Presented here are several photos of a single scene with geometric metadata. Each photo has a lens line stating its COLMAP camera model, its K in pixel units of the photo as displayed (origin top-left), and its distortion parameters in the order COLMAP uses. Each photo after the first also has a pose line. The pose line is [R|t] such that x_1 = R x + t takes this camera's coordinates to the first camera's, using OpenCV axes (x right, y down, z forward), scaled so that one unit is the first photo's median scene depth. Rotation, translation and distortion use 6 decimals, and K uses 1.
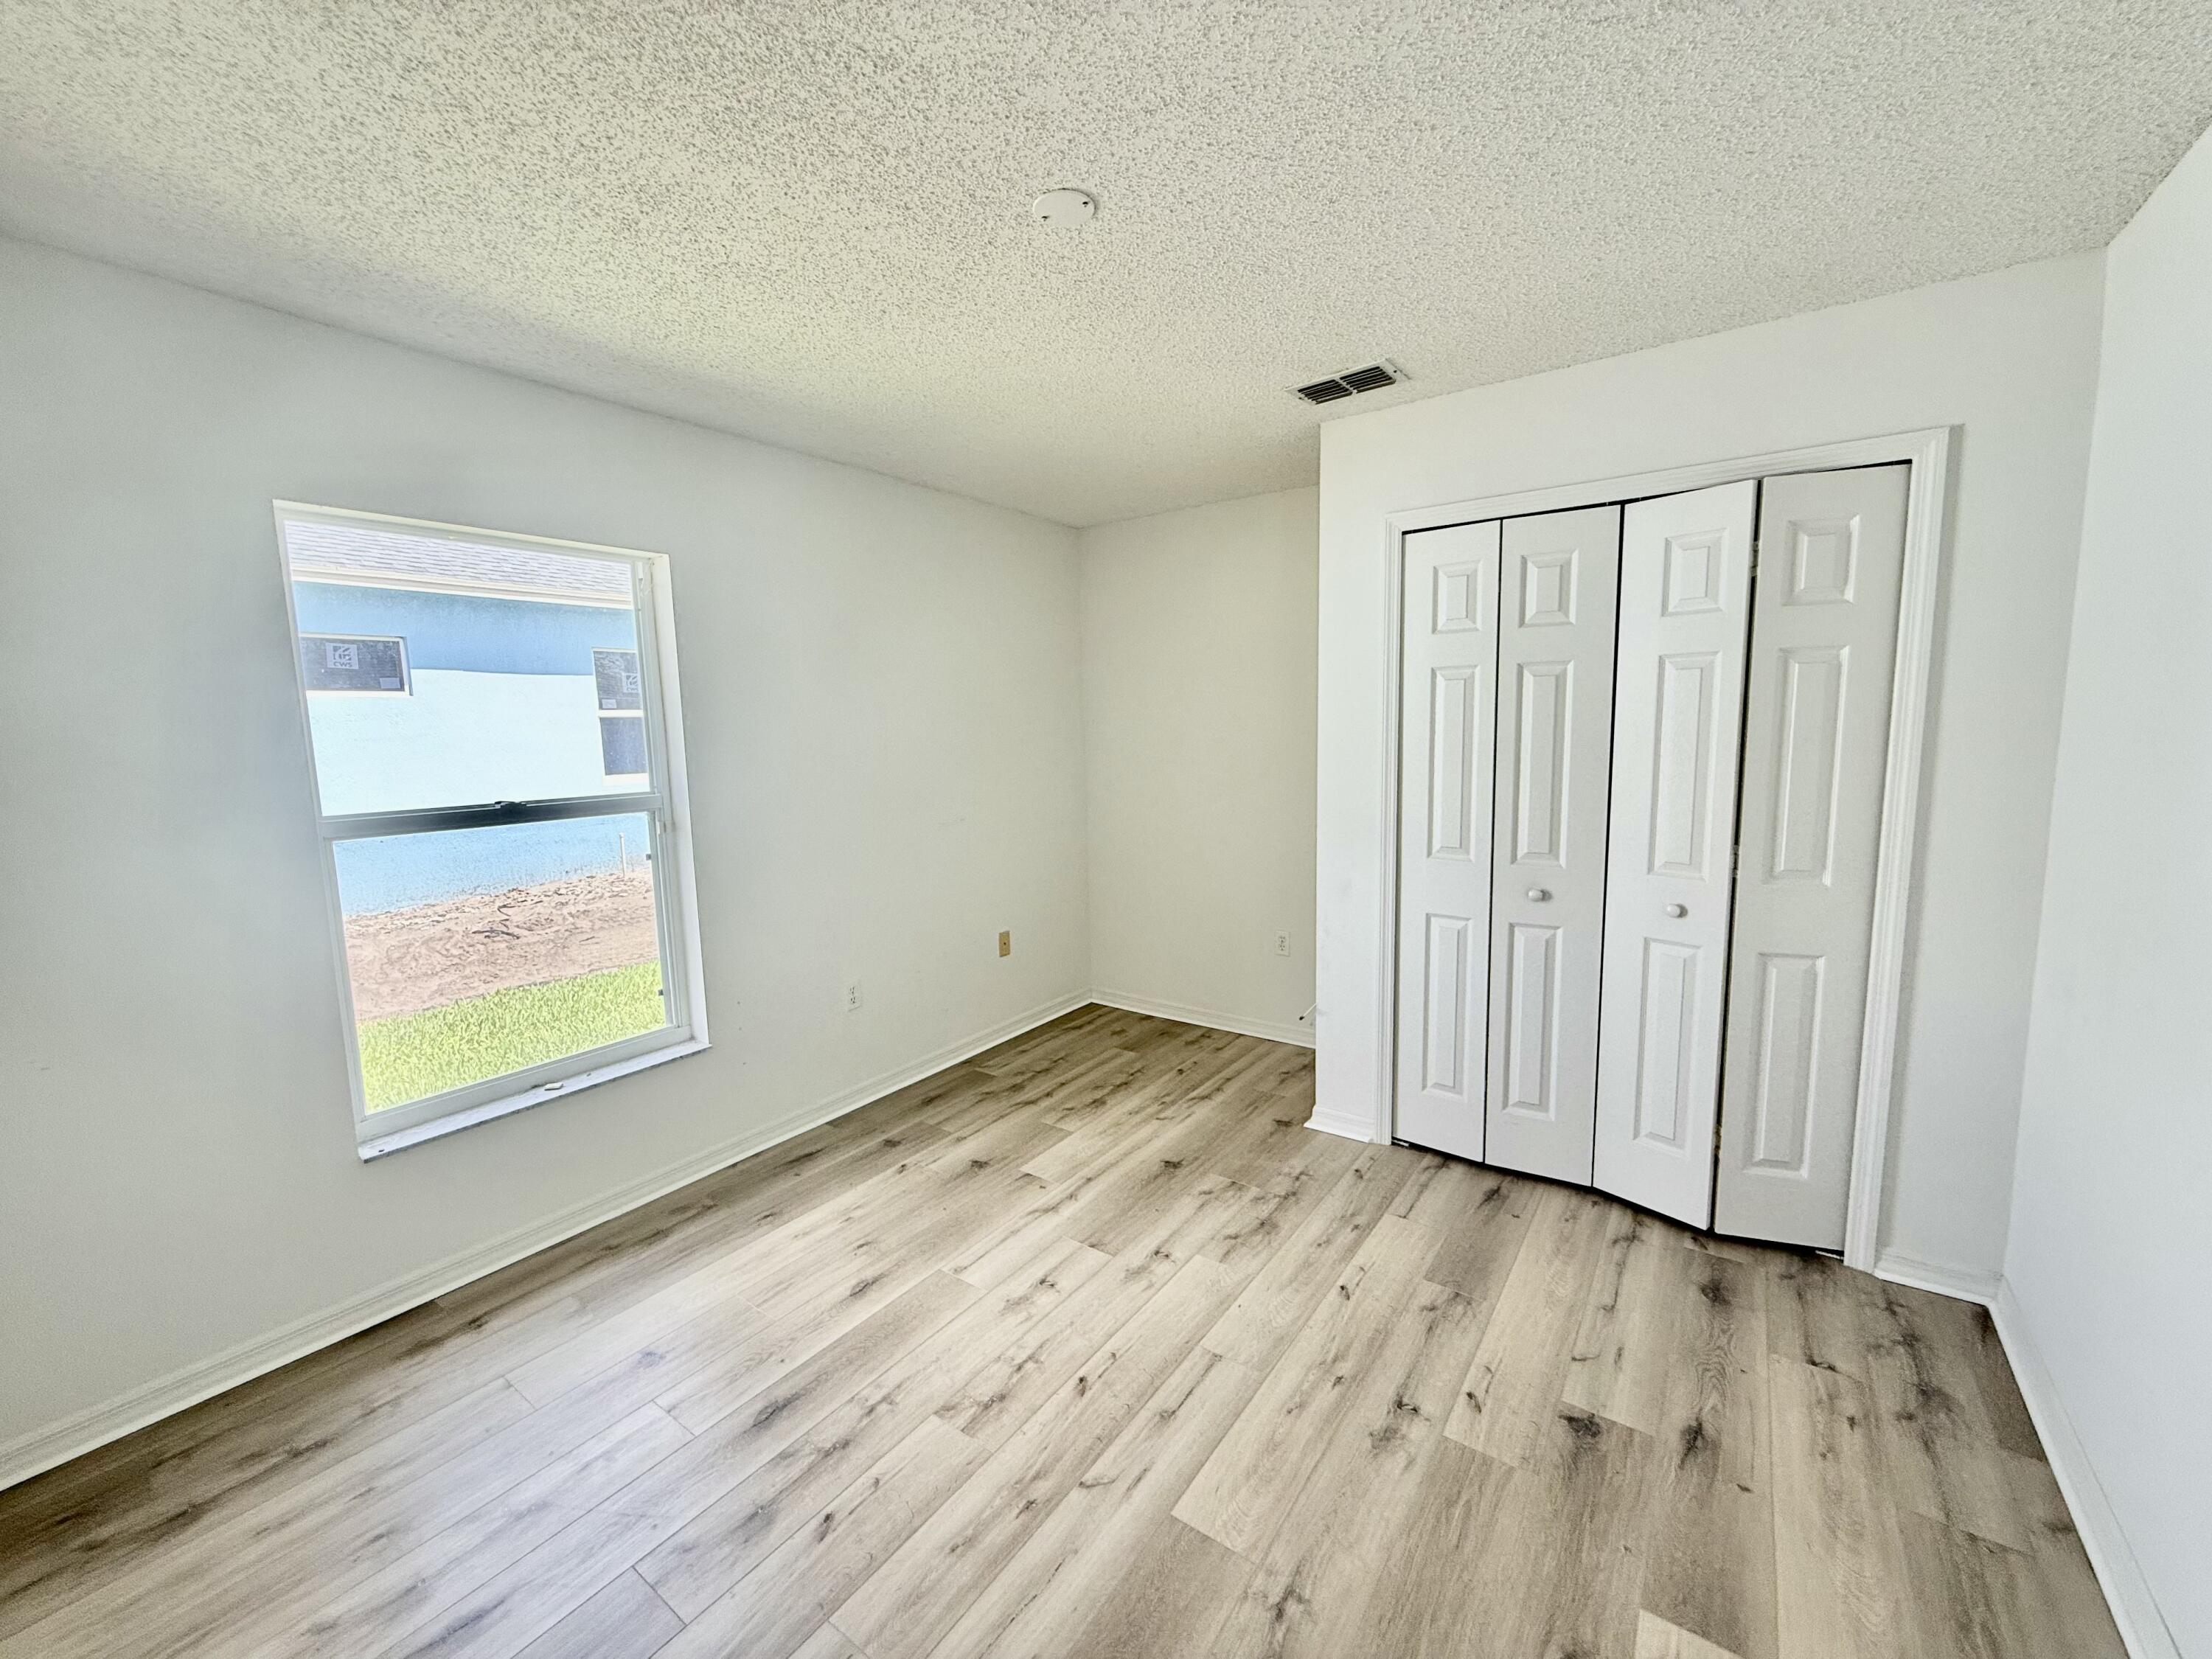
lens RADIAL K [[884.6, 0, 1105.4], [0, 884.6, 821.8], [0, 0, 1]] dist [-0.000219, 0.000122]
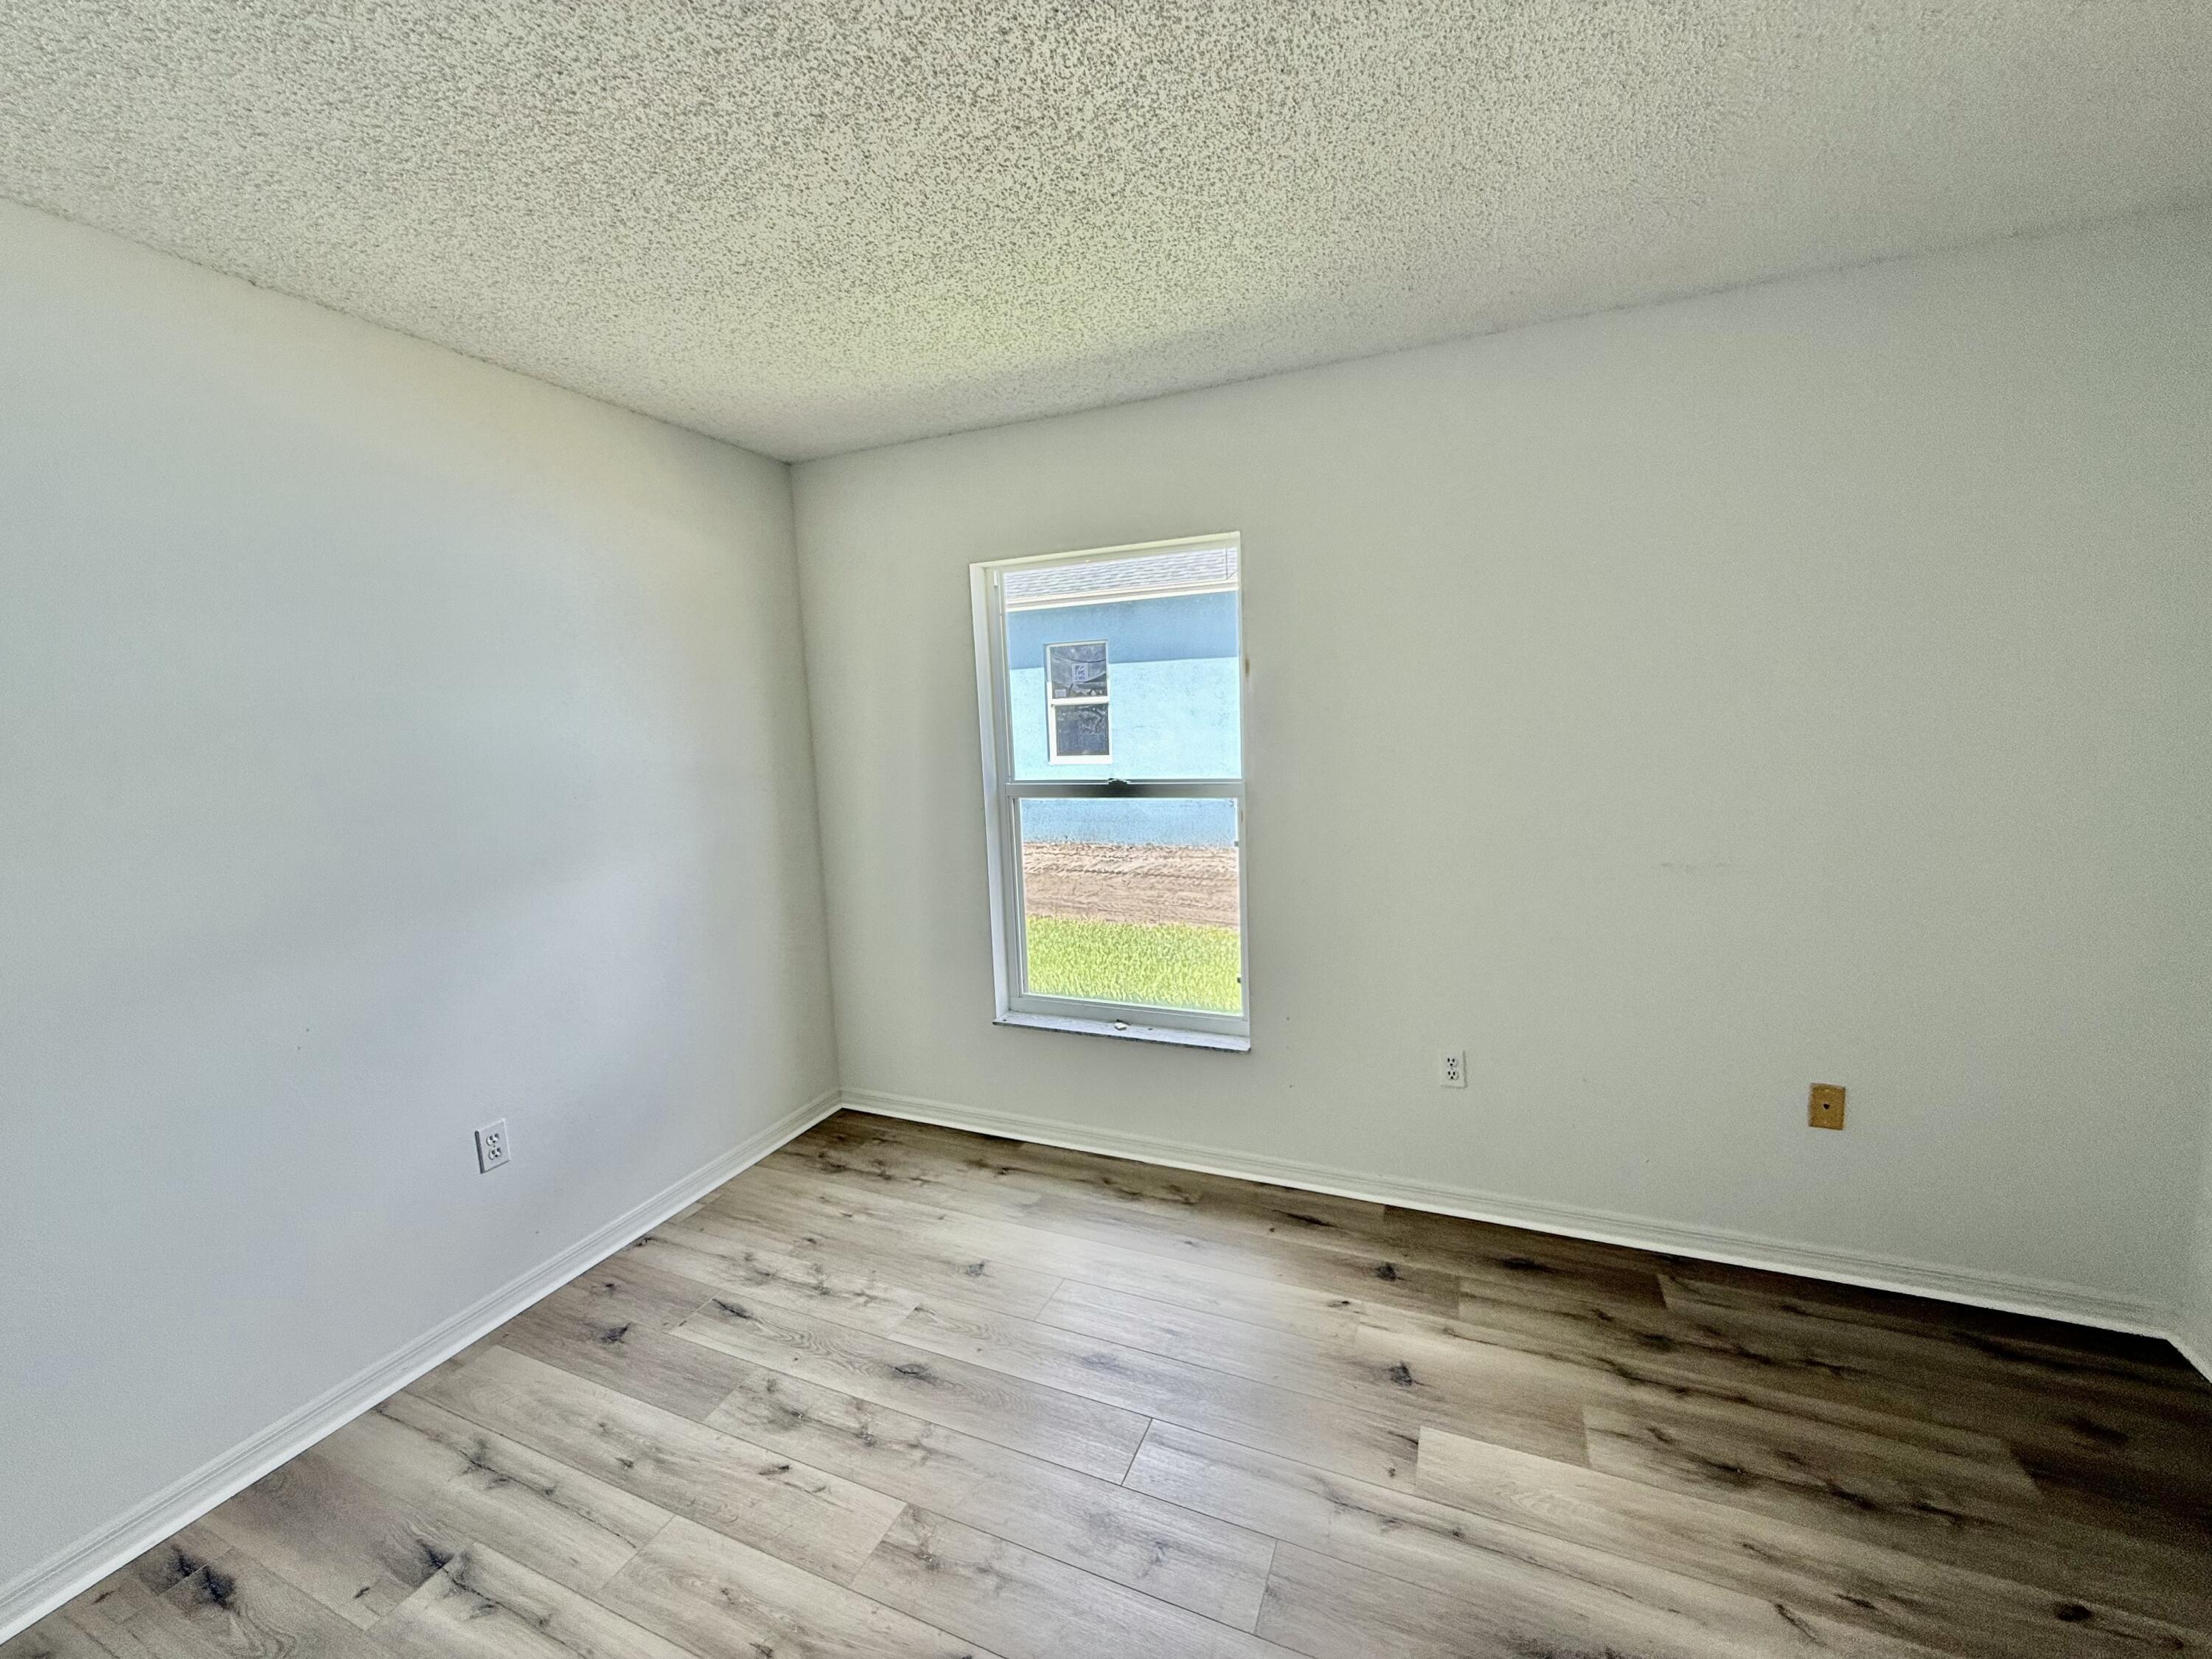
lens RADIAL K [[884.6, 0, 1104.0], [0, 884.6, 835.3], [0, 0, 1]] dist [-0.000219, 0.000122]
pose [[0.217877, 0.137723, -0.966210, 0.417416], [-0.080066, 0.989179, 0.122942, -0.080767], [0.972687, 0.050575, 0.226546, 0.650905]]
